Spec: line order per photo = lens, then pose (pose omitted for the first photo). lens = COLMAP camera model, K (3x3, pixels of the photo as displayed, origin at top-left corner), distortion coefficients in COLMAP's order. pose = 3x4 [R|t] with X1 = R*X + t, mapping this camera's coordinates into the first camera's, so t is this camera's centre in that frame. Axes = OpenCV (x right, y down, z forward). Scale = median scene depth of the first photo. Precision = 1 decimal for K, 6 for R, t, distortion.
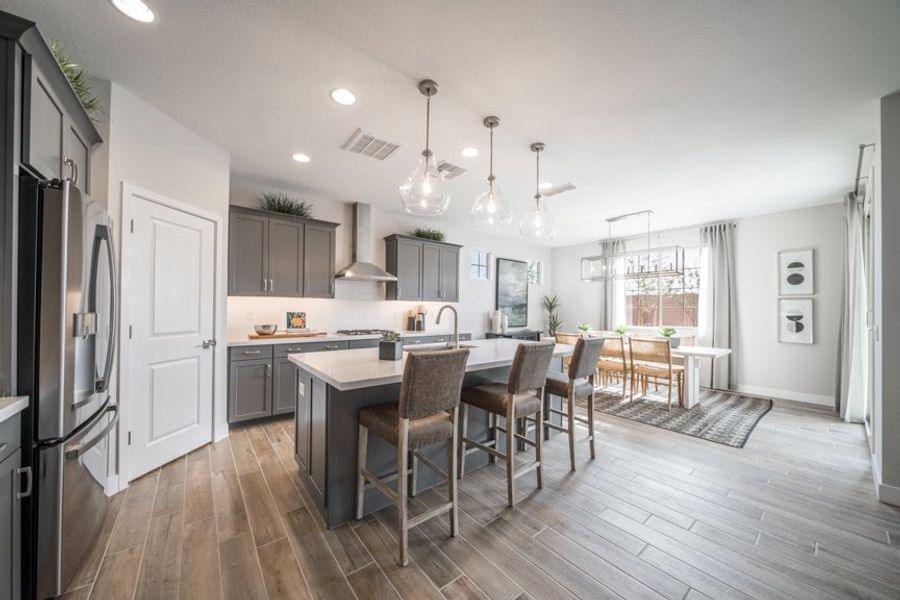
lens RADIAL K [[310.5, 0, 447.9], [0, 310.5, 303.6], [0, 0, 1]] dist [0.002164, 0.000043]
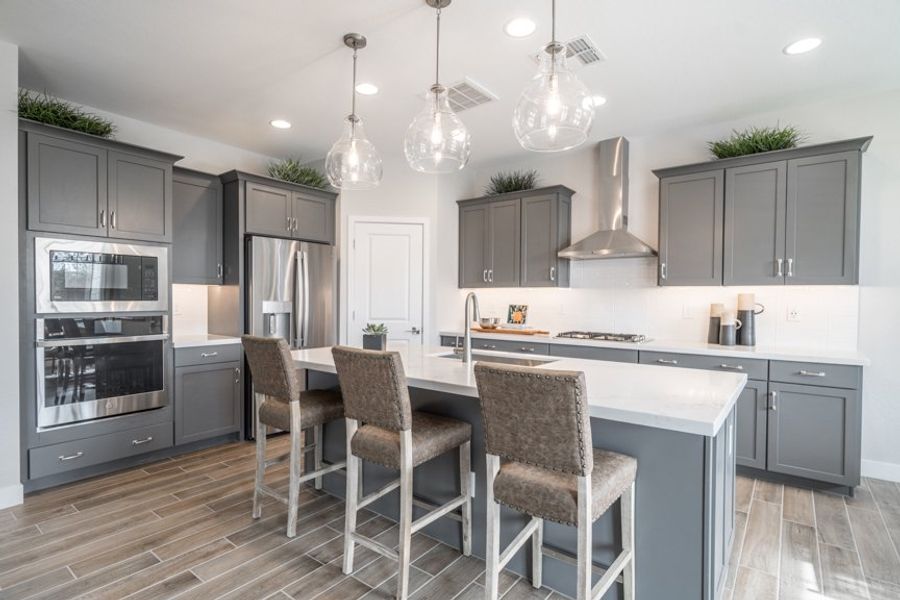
lens RADIAL K [[449.7, 0, 449.1], [0, 449.7, 305.7], [0, 0, 1]] dist [-0.004730, -0.000395]
pose [[0.240270, 0.005251, -0.970692, 0.647041], [0.011441, 0.999901, 0.008241, 0.017138], [0.970639, -0.013086, 0.240186, 0.511154]]
